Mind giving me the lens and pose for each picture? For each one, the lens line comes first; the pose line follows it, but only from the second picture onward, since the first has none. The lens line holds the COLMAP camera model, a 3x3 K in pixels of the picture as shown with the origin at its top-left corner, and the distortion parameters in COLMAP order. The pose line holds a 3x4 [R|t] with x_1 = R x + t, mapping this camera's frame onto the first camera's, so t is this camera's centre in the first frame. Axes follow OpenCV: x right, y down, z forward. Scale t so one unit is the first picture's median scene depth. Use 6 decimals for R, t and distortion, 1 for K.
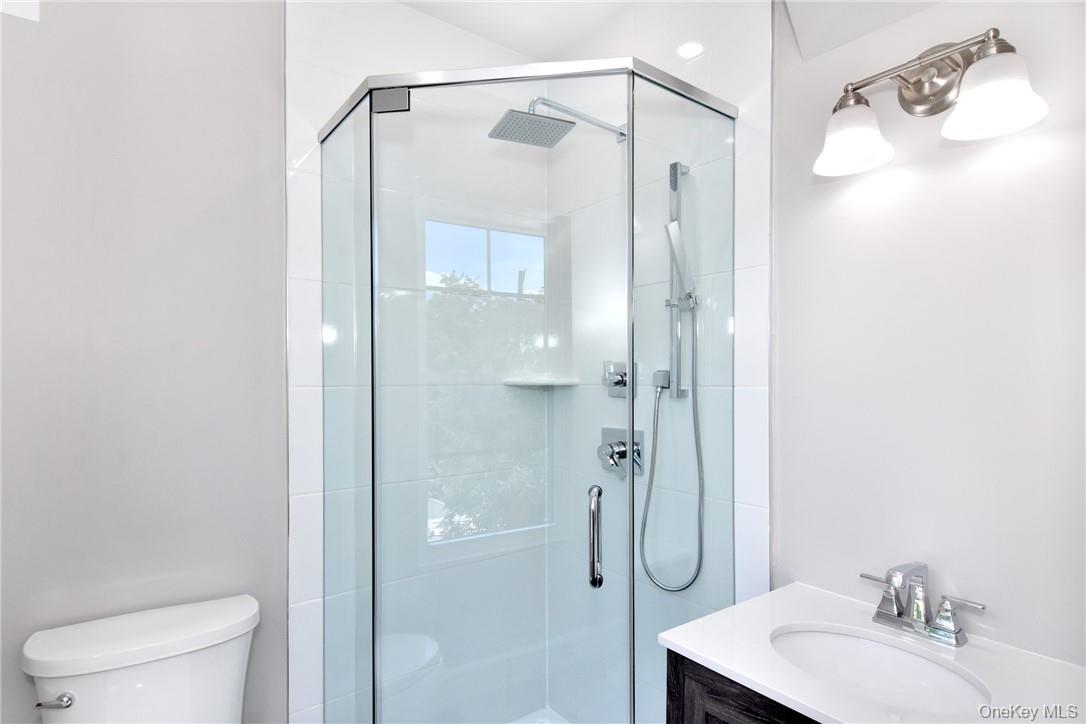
lens RADIAL K [[573.9, 0, 557.4], [0, 573.9, 370.5], [0, 0, 1]] dist [0.033578, -0.027512]
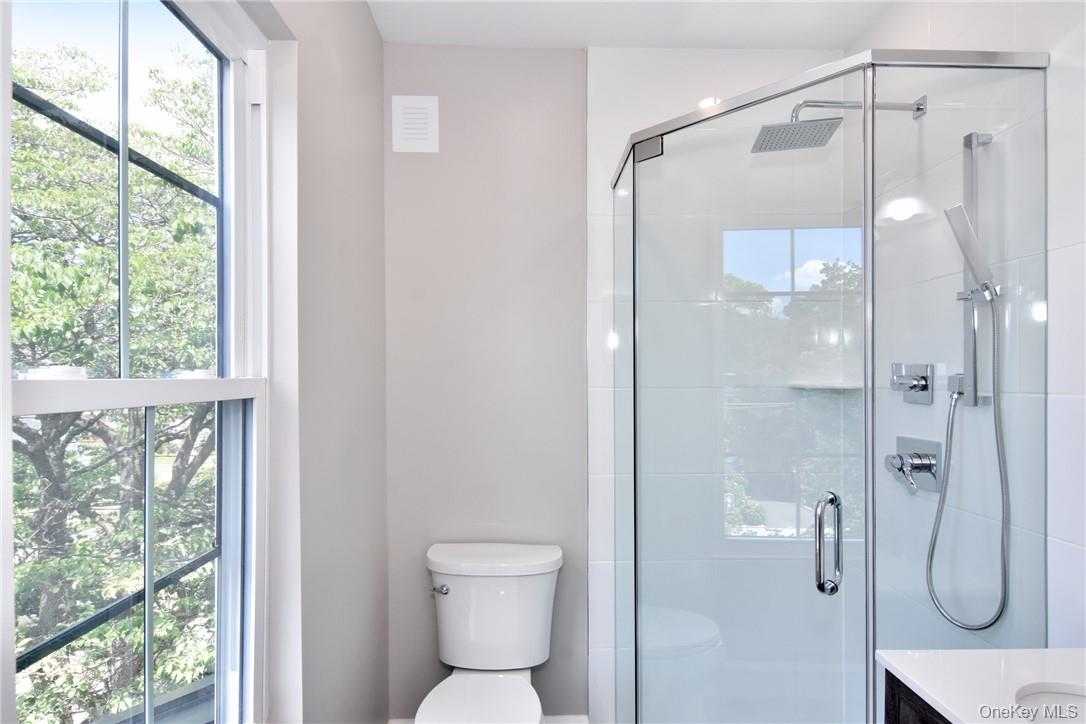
lens RADIAL K [[586.4, 0, 561.6], [0, 586.4, 360.3], [0, 0, 1]] dist [0.001330, -0.012224]
pose [[0.812379, -0.016238, -0.582904, 0.218960], [0.008525, 0.999836, -0.015971, -0.011662], [0.583068, 0.008005, 0.812384, -0.069869]]
